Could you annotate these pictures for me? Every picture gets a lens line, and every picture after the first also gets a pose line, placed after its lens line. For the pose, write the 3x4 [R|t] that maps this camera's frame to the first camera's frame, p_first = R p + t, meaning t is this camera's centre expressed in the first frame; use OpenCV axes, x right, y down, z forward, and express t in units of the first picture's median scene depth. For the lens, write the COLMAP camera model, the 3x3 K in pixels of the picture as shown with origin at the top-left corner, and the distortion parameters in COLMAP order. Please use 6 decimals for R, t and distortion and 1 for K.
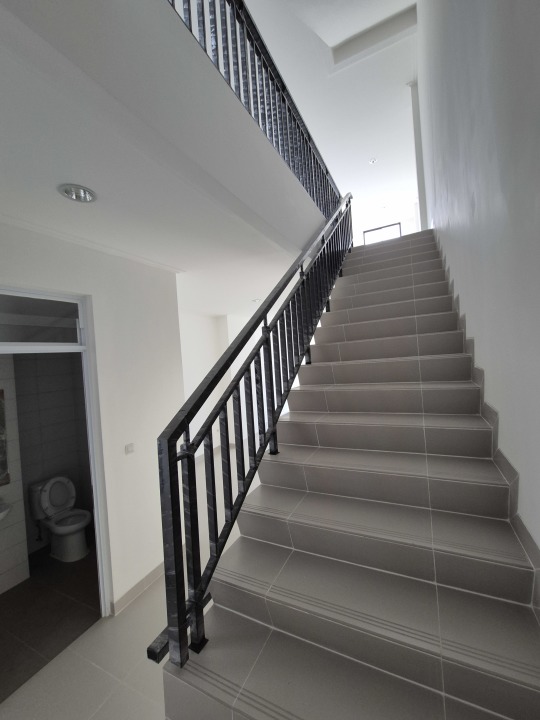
lens RADIAL K [[291.7, 0, 274.5], [0, 291.7, 355.4], [0, 0, 1]] dist [-0.000784, 0.000237]
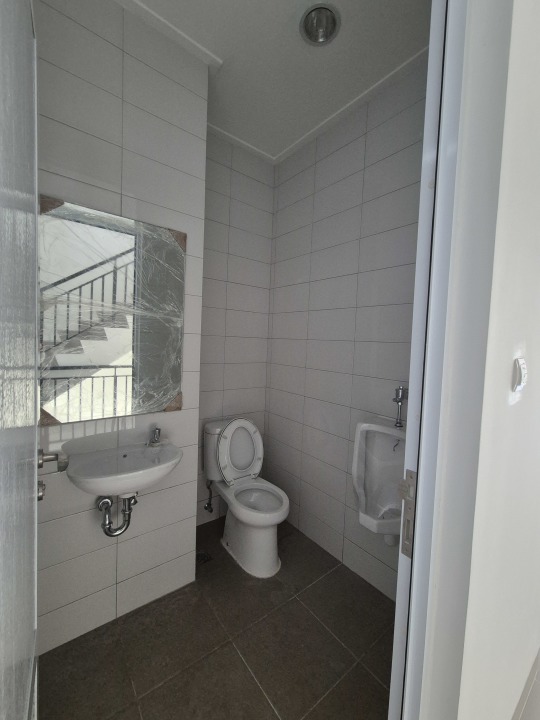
lens RADIAL K [[291.7, 0, 274.5], [0, 291.7, 355.4], [0, 0, 1]] dist [-0.000784, 0.000237]
pose [[0.898273, 0.130313, -0.419672, -0.469476], [-0.105856, 0.991064, 0.081162, 0.240493], [0.426498, -0.028481, 0.904040, 0.511242]]
